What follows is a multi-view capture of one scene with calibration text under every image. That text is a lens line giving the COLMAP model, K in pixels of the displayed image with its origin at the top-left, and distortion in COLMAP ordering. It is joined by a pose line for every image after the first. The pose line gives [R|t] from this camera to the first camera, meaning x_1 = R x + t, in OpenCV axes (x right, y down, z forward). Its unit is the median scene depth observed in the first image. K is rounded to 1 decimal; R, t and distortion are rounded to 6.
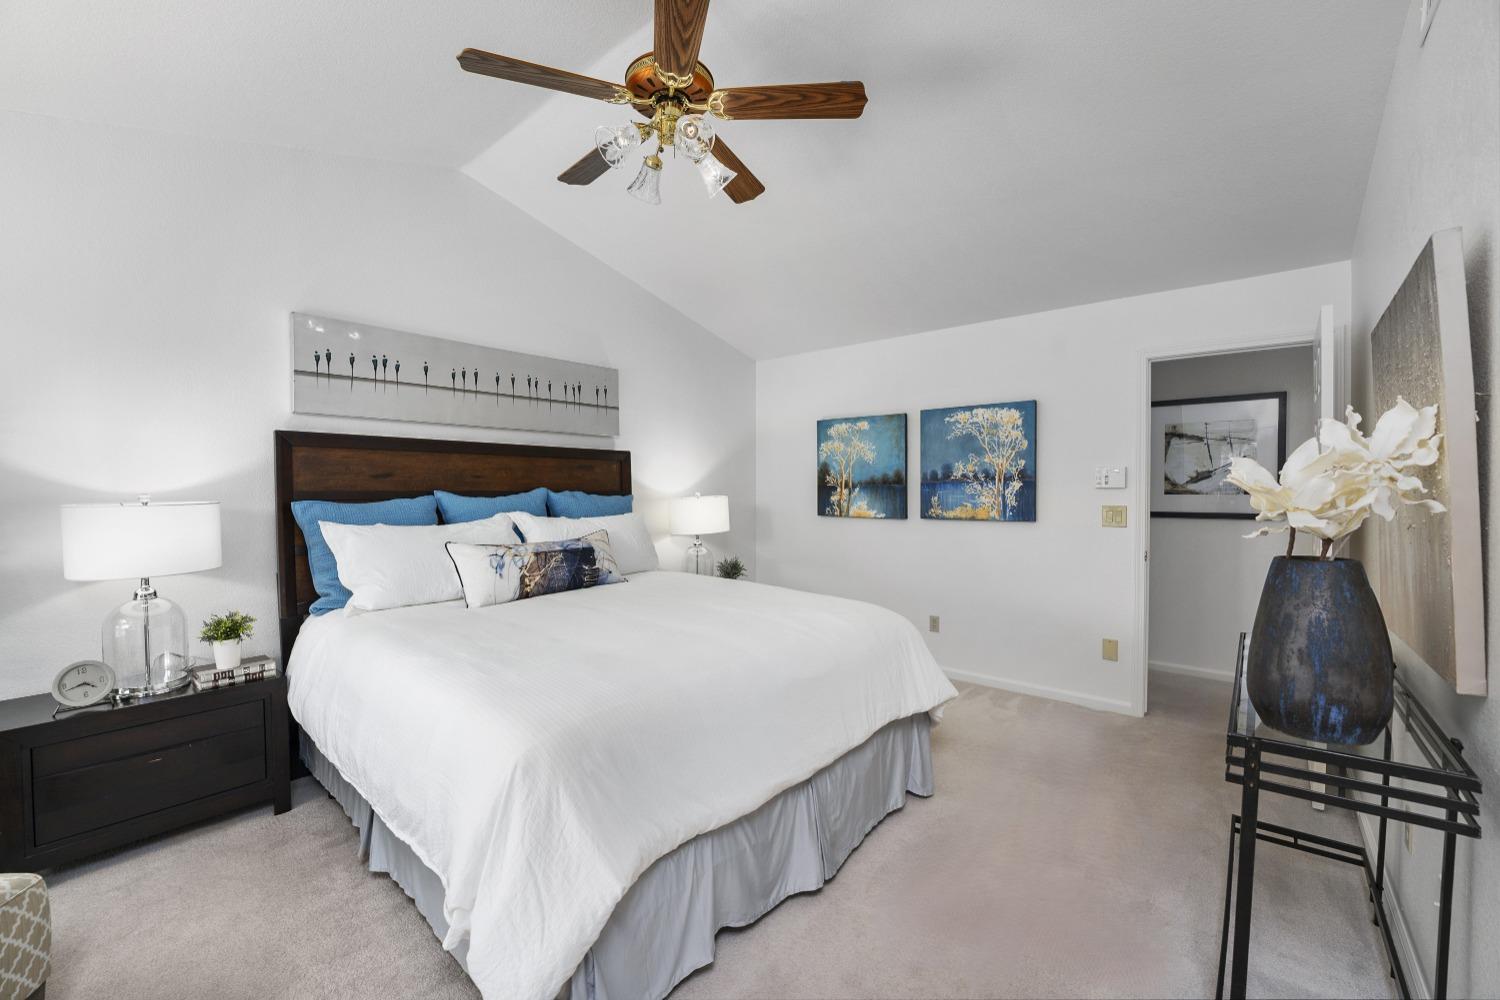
lens RADIAL K [[603.1, 0, 744.8], [0, 603.1, 495.4], [0, 0, 1]] dist [-0.025599, 0.000475]
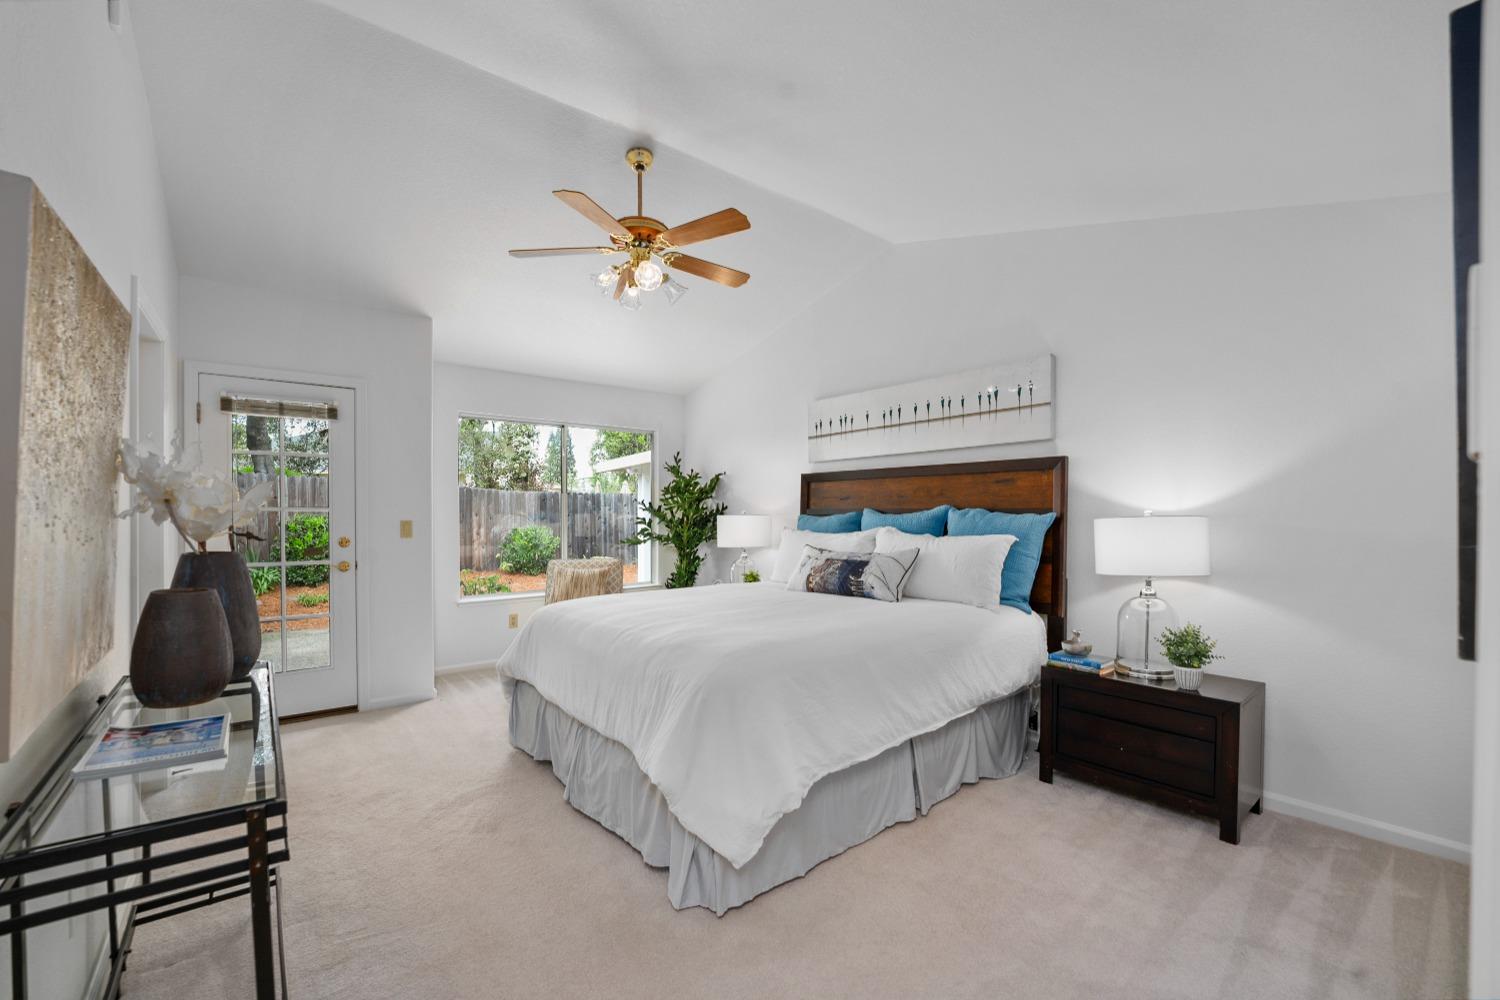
lens RADIAL K [[603.1, 0, 744.8], [0, 603.1, 511.0], [0, 0, 1]] dist [-0.025599, 0.000475]
pose [[-0.158564, 0.001357, -0.987348, 0.748094], [-0.004766, 0.999986, 0.002140, -0.003542], [0.987337, 0.005045, -0.158555, 0.860352]]
